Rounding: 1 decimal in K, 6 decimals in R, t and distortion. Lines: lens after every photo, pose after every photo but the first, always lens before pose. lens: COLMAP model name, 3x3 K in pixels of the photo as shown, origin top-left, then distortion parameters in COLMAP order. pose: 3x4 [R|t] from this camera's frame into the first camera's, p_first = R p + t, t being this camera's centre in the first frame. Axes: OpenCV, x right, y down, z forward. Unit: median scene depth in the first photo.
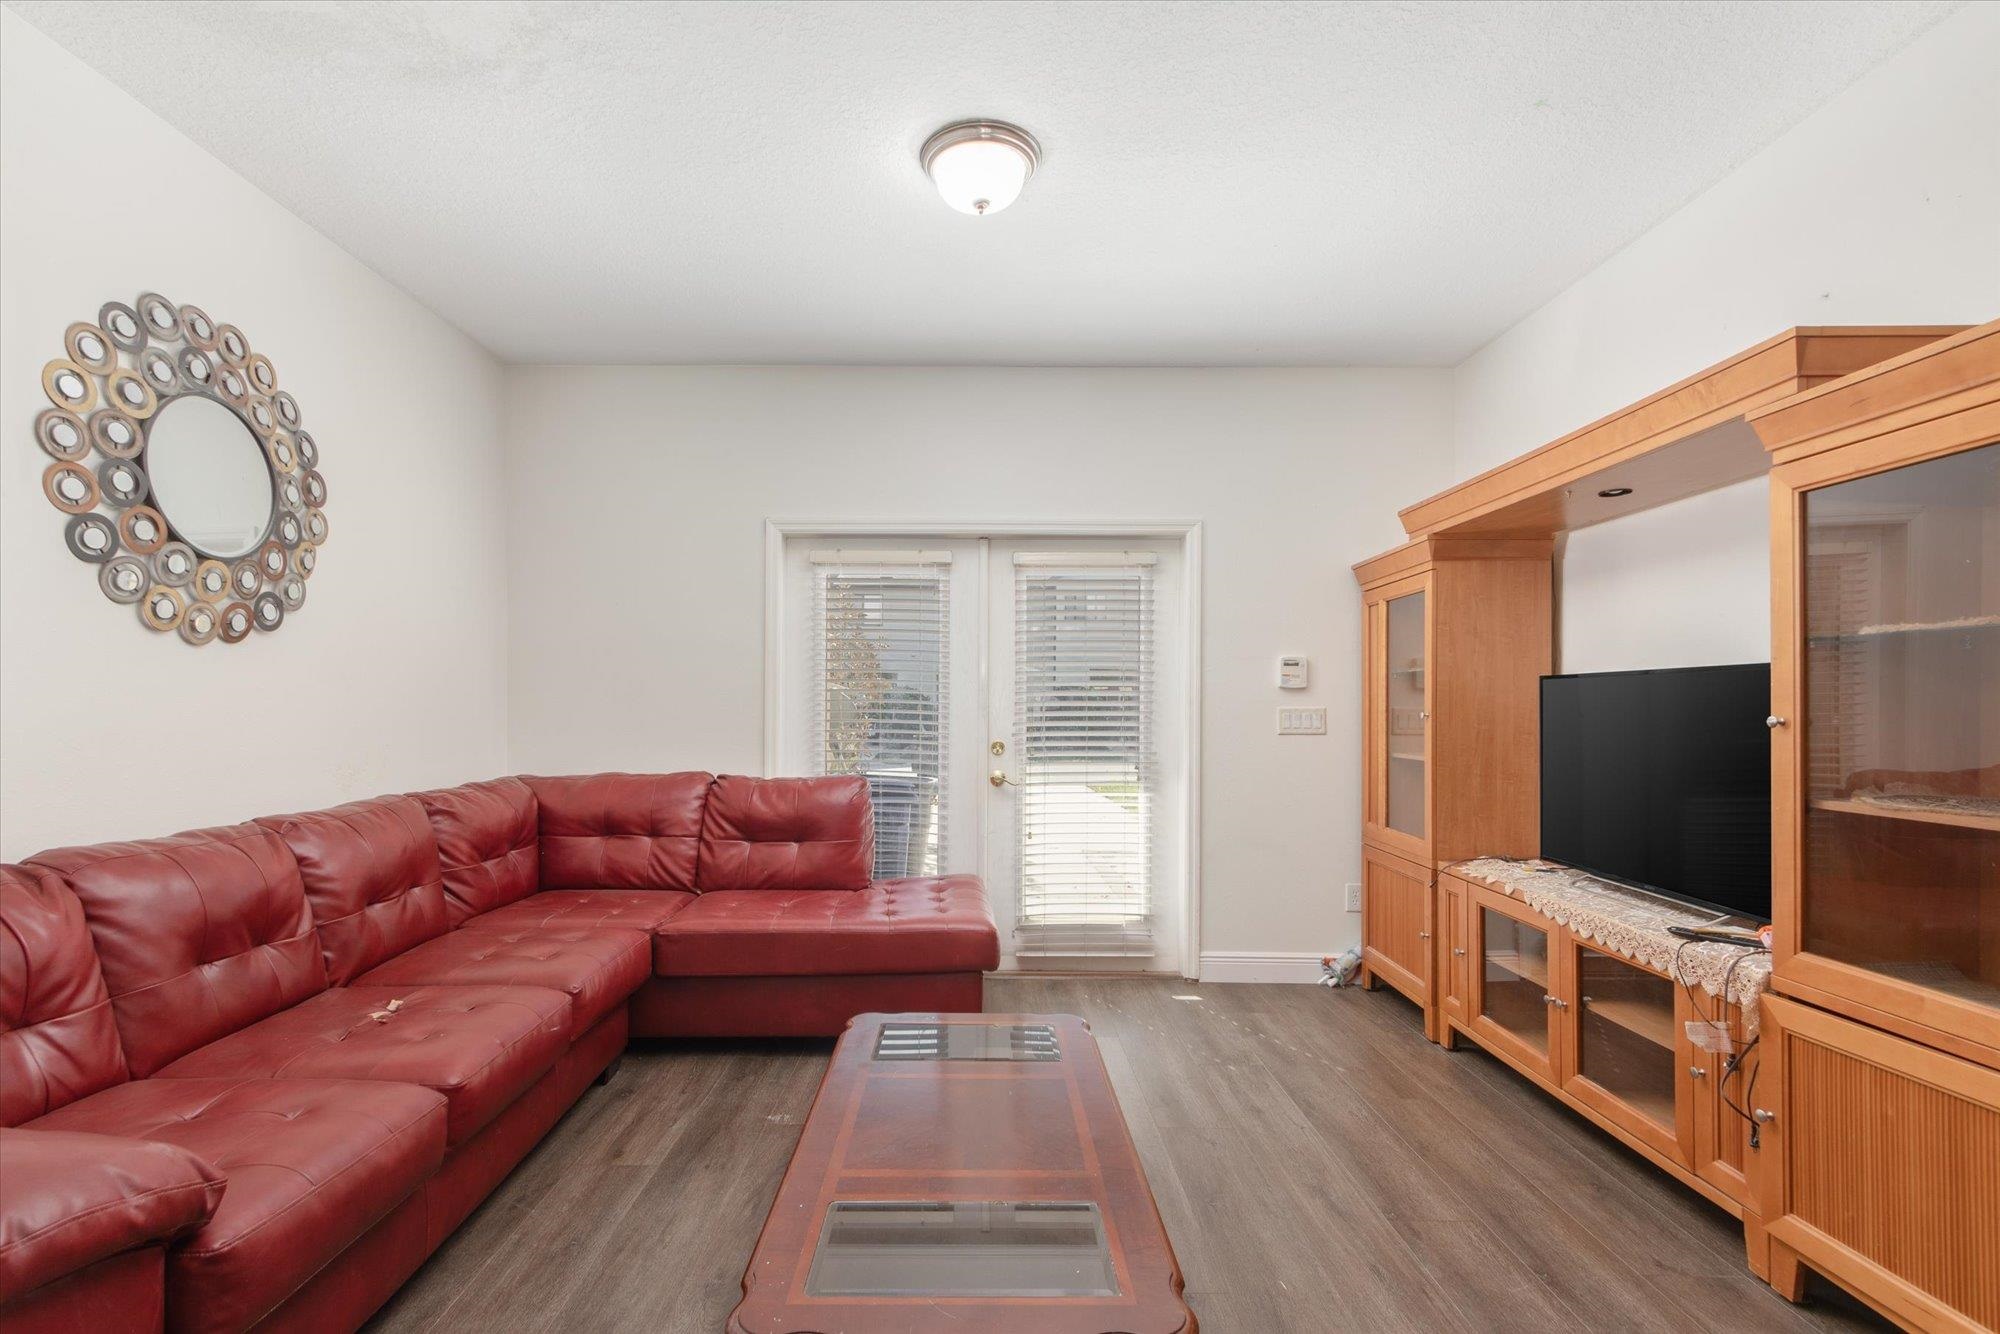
lens RADIAL K [[940.6, 0, 980.7], [0, 940.6, 682.5], [0, 0, 1]] dist [0.000151, 0.000032]
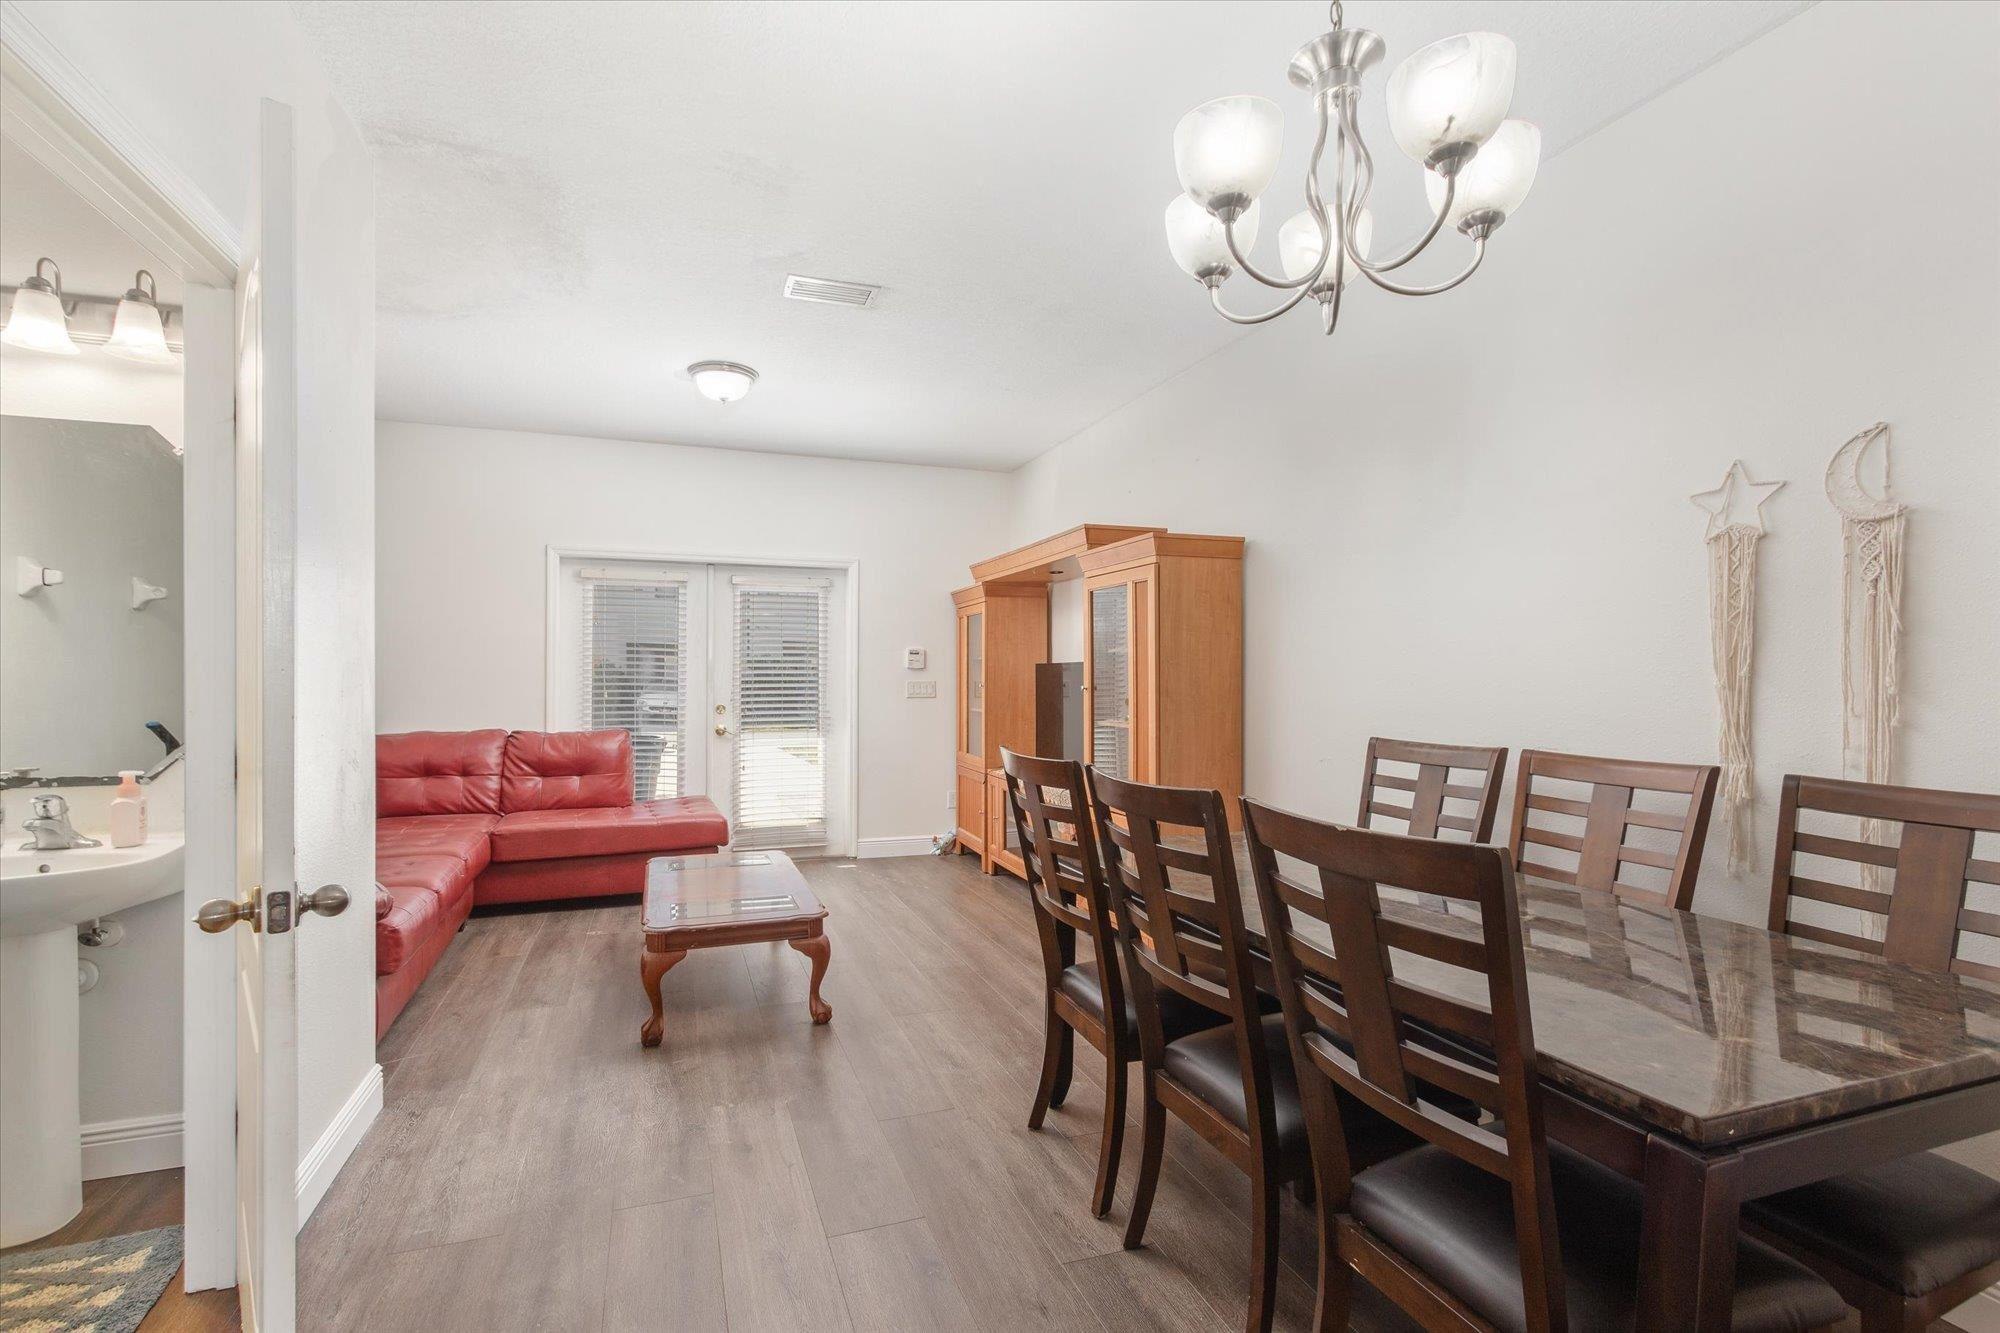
lens RADIAL K [[940.6, 0, 980.7], [0, 940.6, 682.0], [0, 0, 1]] dist [0.000151, 0.000032]
pose [[0.947809, -0.004765, 0.318804, -0.070322], [-0.005154, 0.999529, 0.030262, -0.020466], [-0.318798, -0.030326, 0.947338, -0.554257]]
